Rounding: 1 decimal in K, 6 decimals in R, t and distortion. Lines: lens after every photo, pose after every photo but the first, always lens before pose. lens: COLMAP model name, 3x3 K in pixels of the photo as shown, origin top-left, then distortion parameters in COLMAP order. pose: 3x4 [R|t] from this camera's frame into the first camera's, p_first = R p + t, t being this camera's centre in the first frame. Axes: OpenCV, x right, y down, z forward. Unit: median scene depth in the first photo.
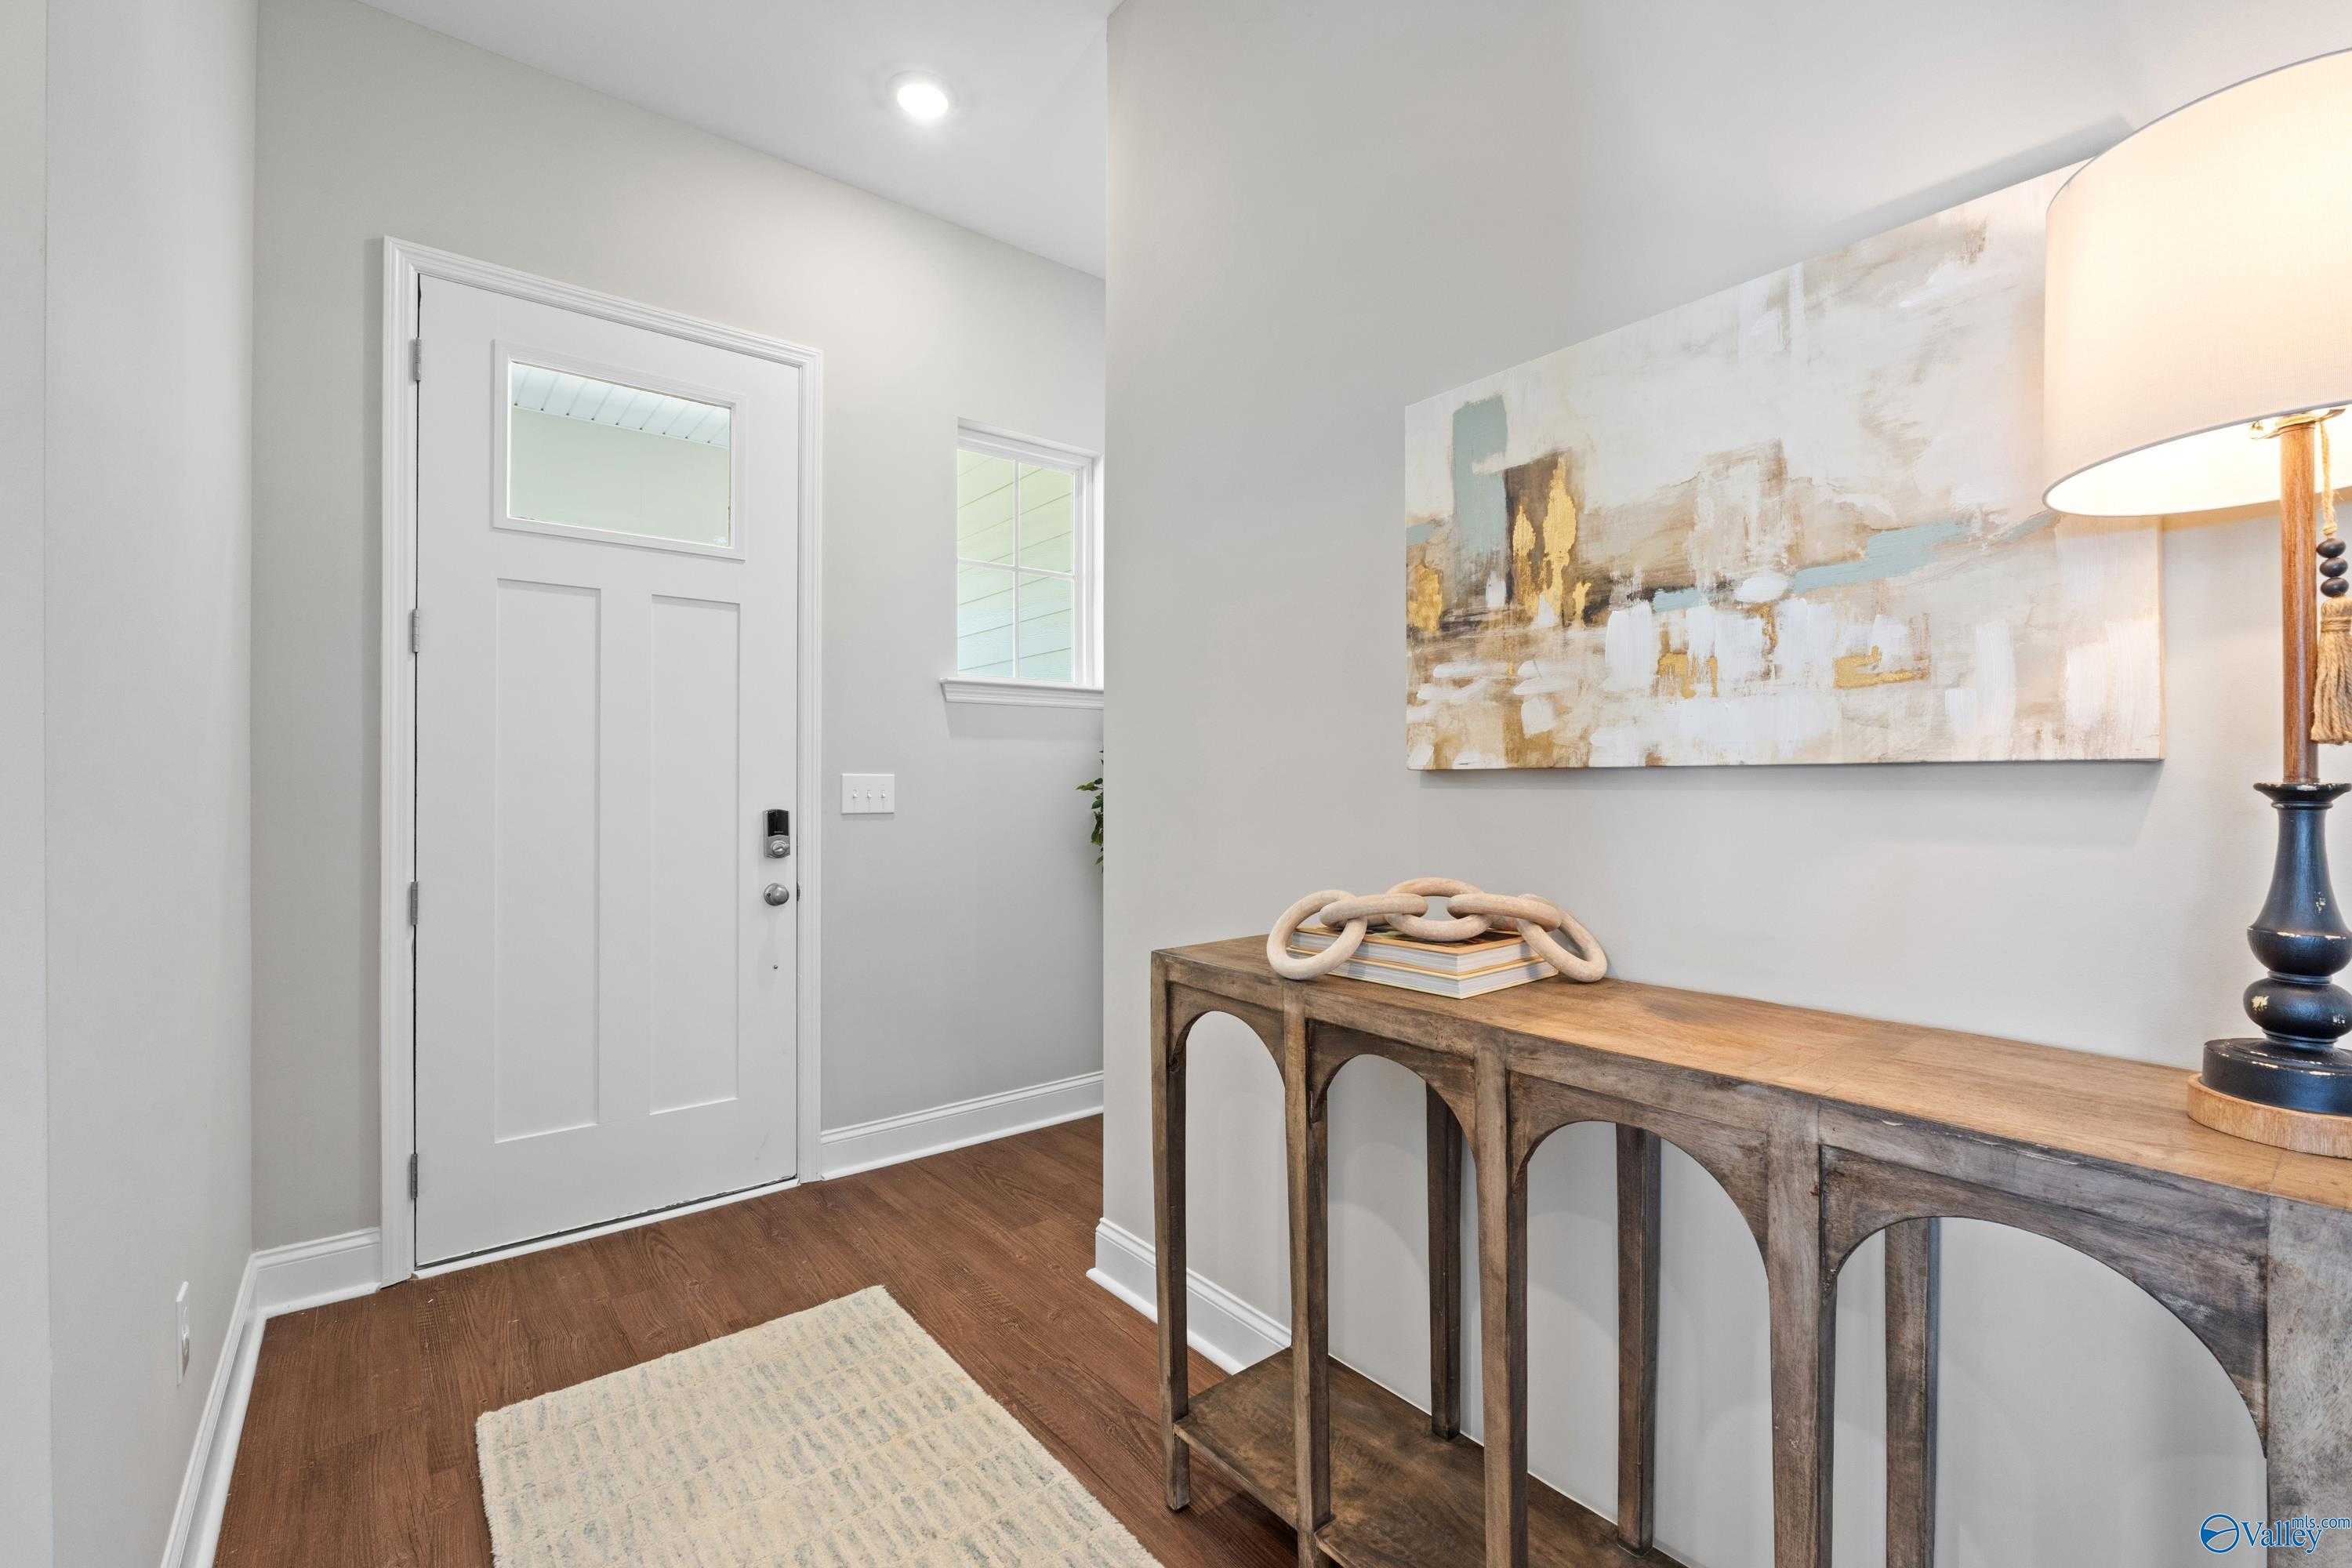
lens RADIAL K [[1006.7, 0, 1176.6], [0, 1006.7, 770.7], [0, 0, 1]] dist [-0.007335, -0.000473]
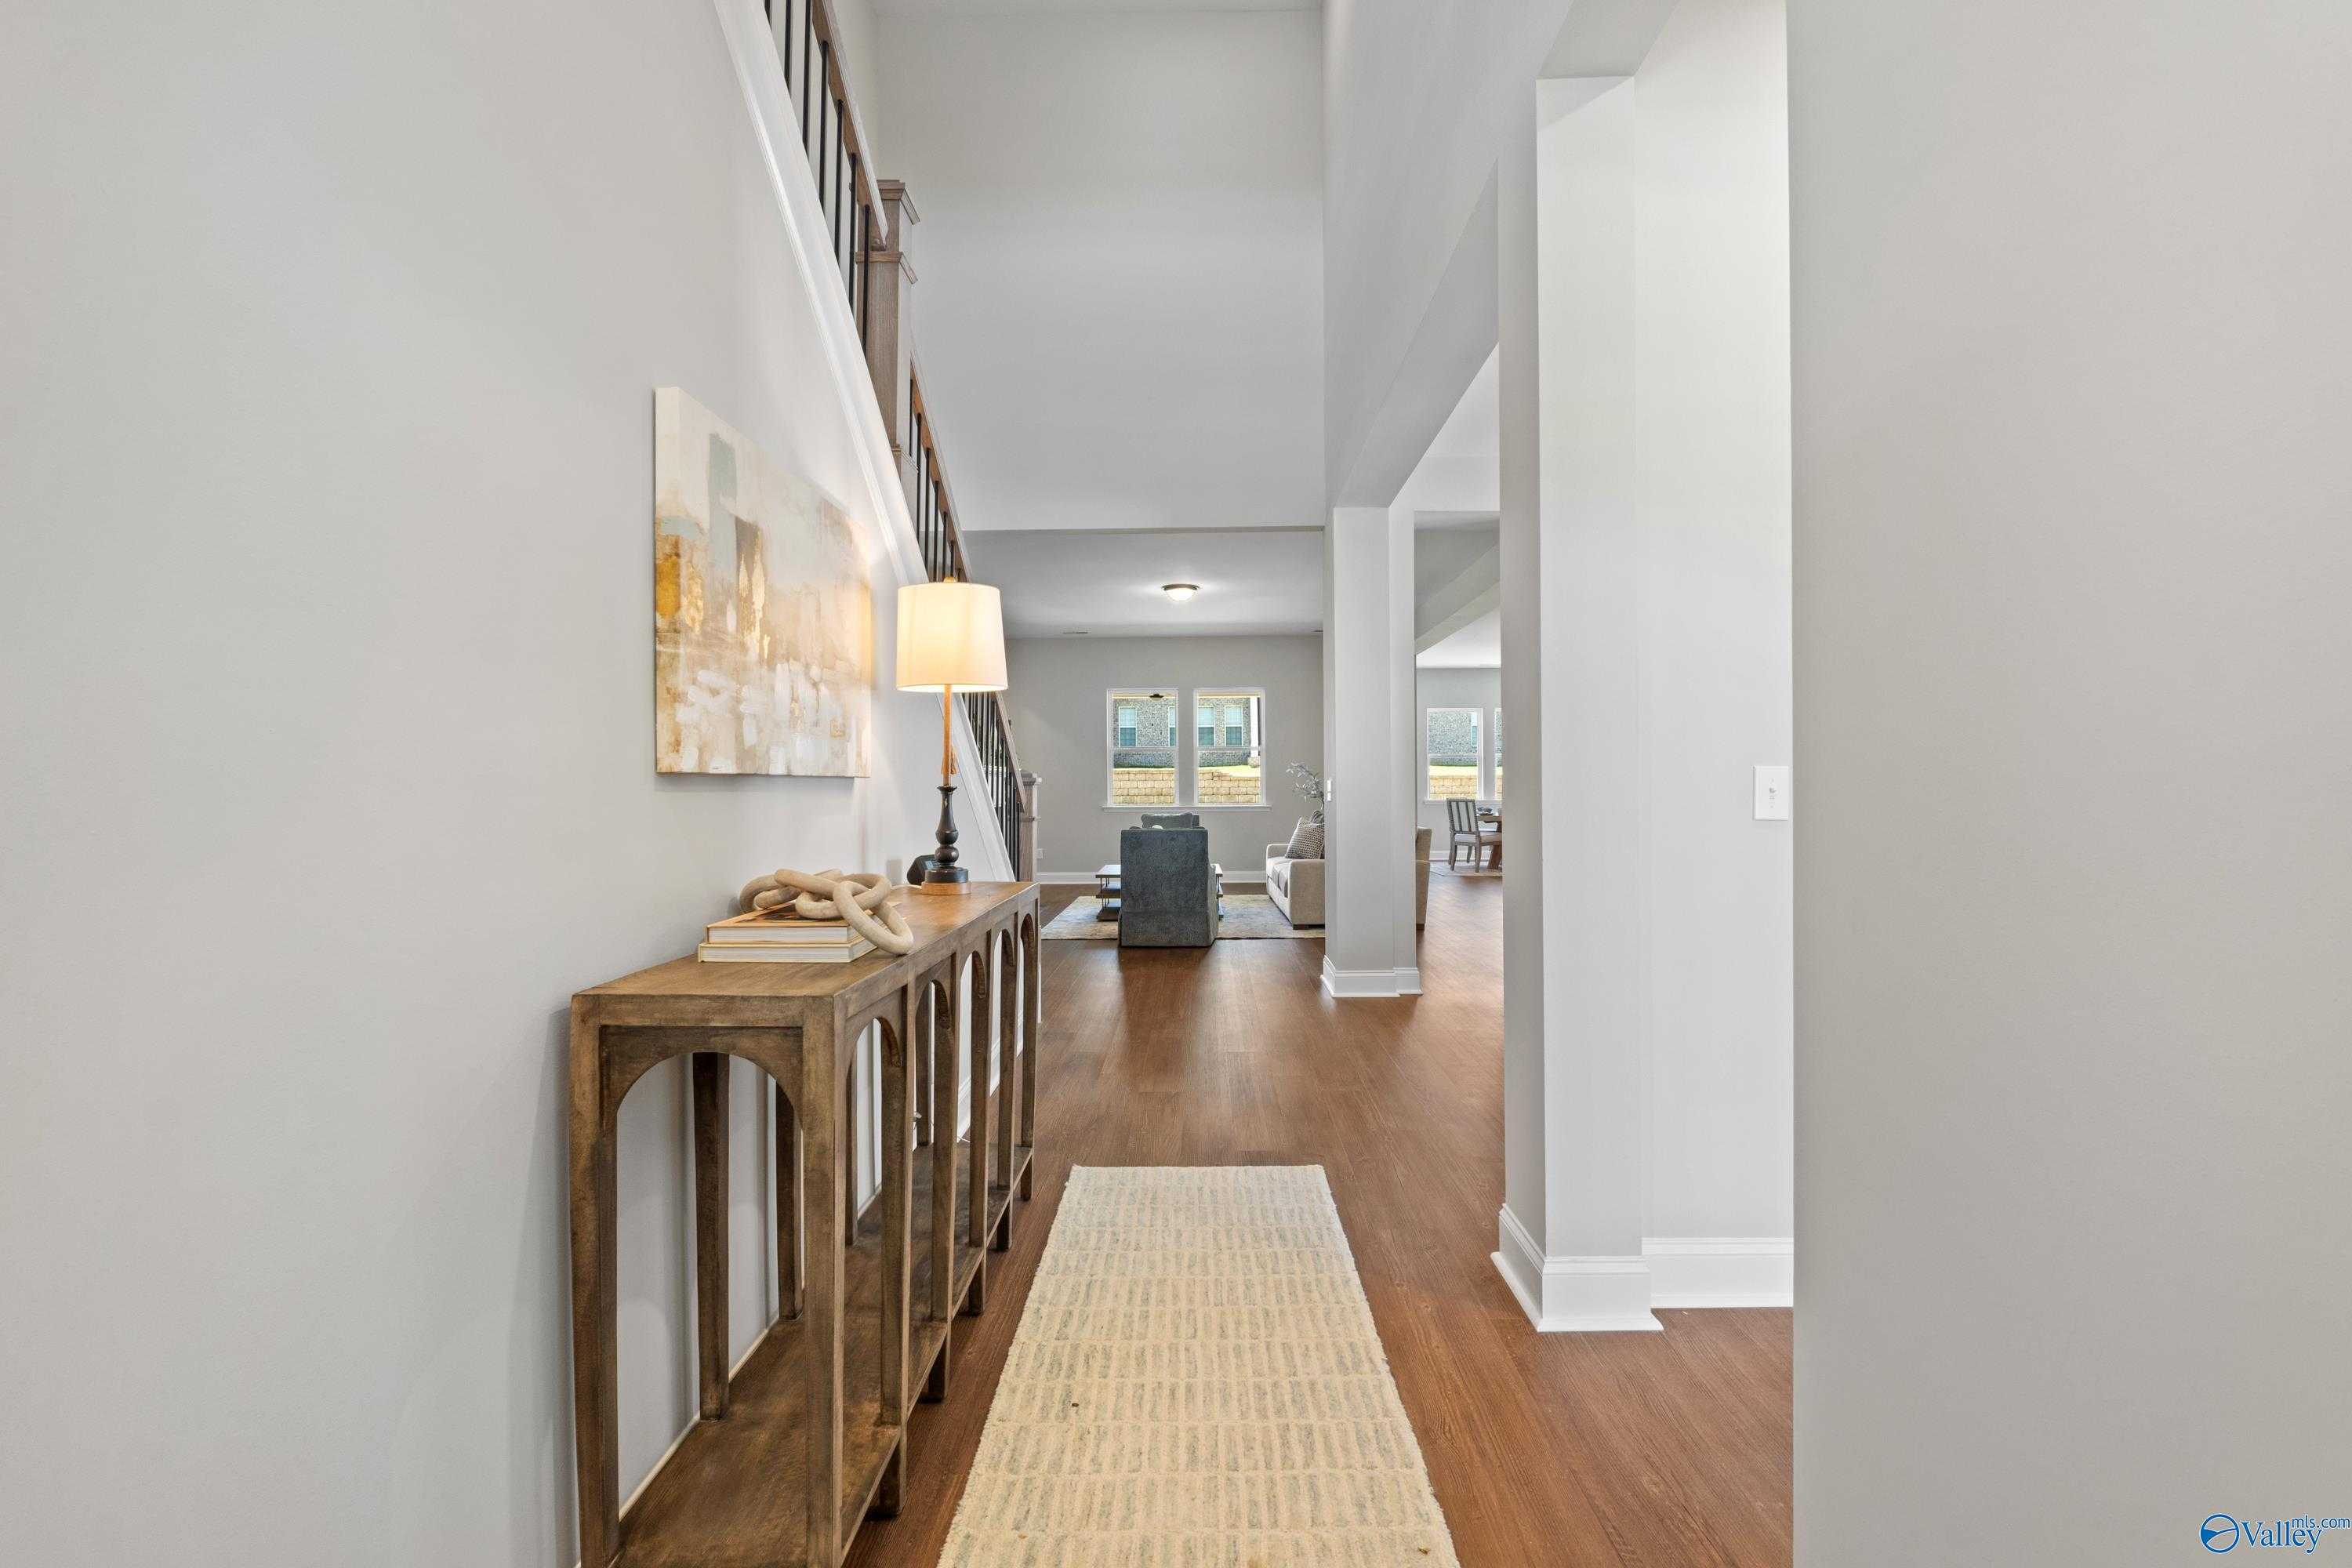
lens RADIAL K [[1006.7, 0, 1176.6], [0, 1006.7, 770.7], [0, 0, 1]] dist [-0.007335, -0.000473]
pose [[-0.770380, 0.015333, 0.637400, -1.031110], [-0.001144, 0.999676, -0.025430, 0.029548], [-0.637584, -0.020319, -0.770113, 2.021654]]
